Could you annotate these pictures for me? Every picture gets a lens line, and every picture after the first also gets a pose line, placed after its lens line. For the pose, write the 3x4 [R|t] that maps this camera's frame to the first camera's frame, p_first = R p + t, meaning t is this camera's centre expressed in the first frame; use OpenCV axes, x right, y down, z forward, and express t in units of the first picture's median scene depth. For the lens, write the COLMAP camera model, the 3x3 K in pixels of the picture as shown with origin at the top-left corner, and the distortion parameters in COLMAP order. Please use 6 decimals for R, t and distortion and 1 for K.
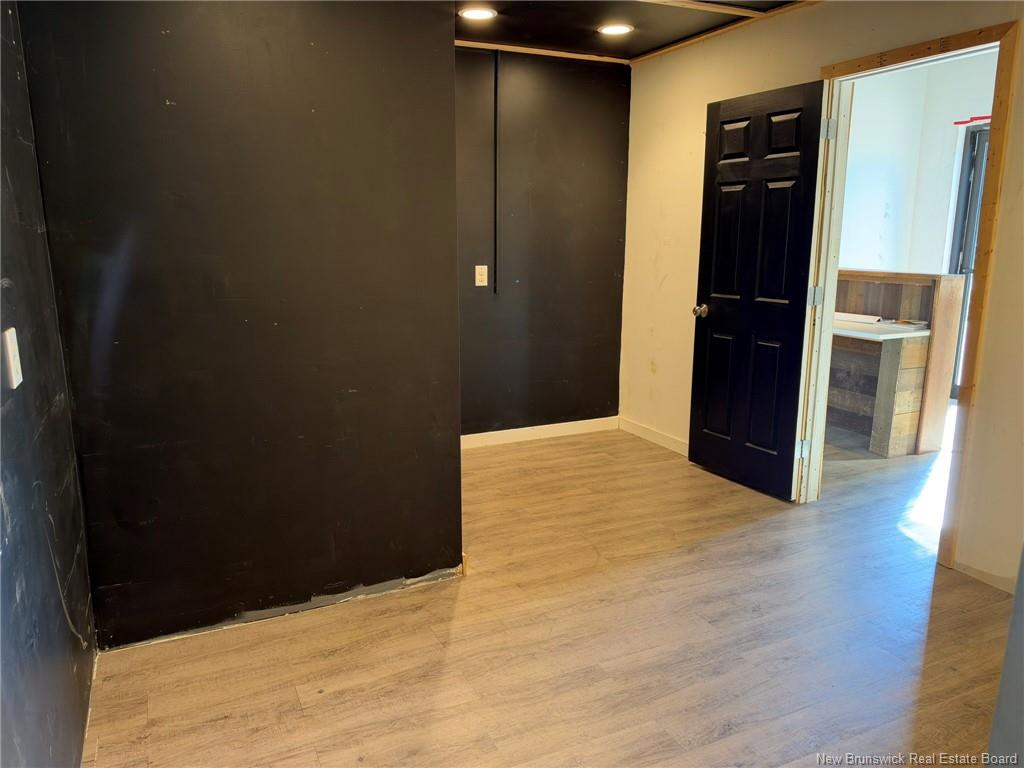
lens RADIAL K [[728.4, 0, 512.0], [0, 728.4, 384.0], [0, 0, 1]] dist [0.134300, -0.266697]
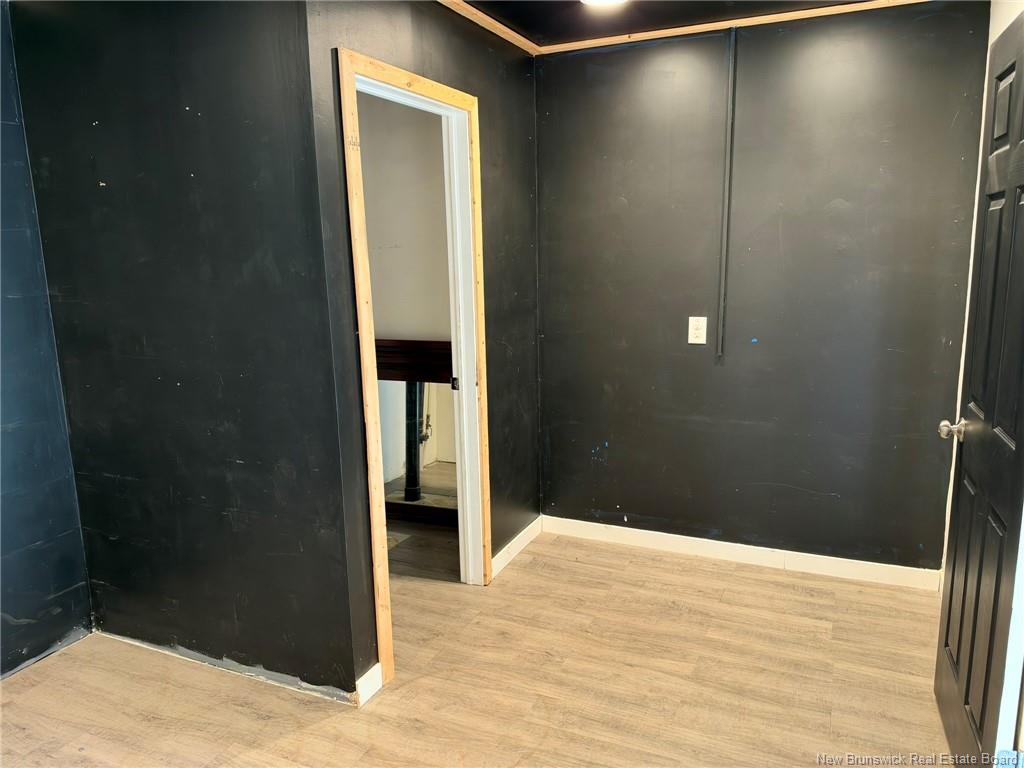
lens RADIAL K [[751.0, 0, 510.0], [0, 751.0, 373.4], [0, 0, 1]] dist [-0.009284, 0.002824]
pose [[0.643309, 0.114222, -0.757038, 0.653827], [-0.132905, 0.990456, 0.036502, -0.167236], [0.753982, 0.077132, 0.652351, 0.563910]]
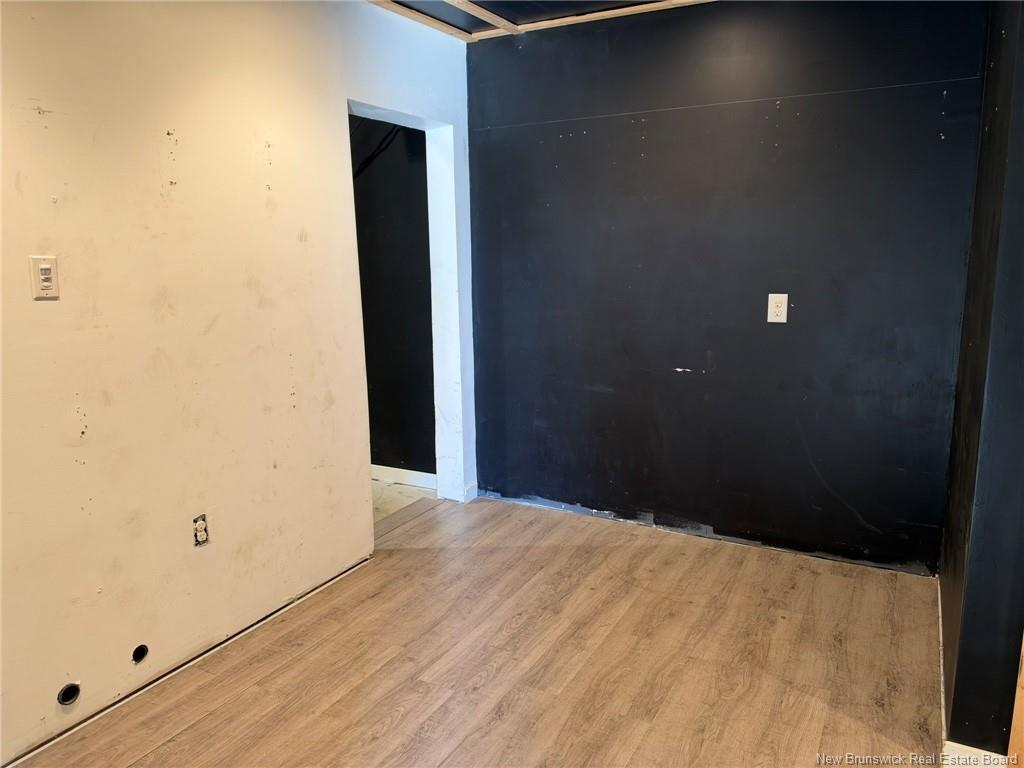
lens RADIAL K [[728.4, 0, 512.0], [0, 728.4, 384.0], [0, 0, 1]] dist [0.134300, -0.266697]
pose [[-0.808187, 0.121440, -0.576269, 0.597002], [-0.106732, 0.932102, 0.346113, -0.253269], [0.579173, 0.341231, -0.740351, 1.171520]]
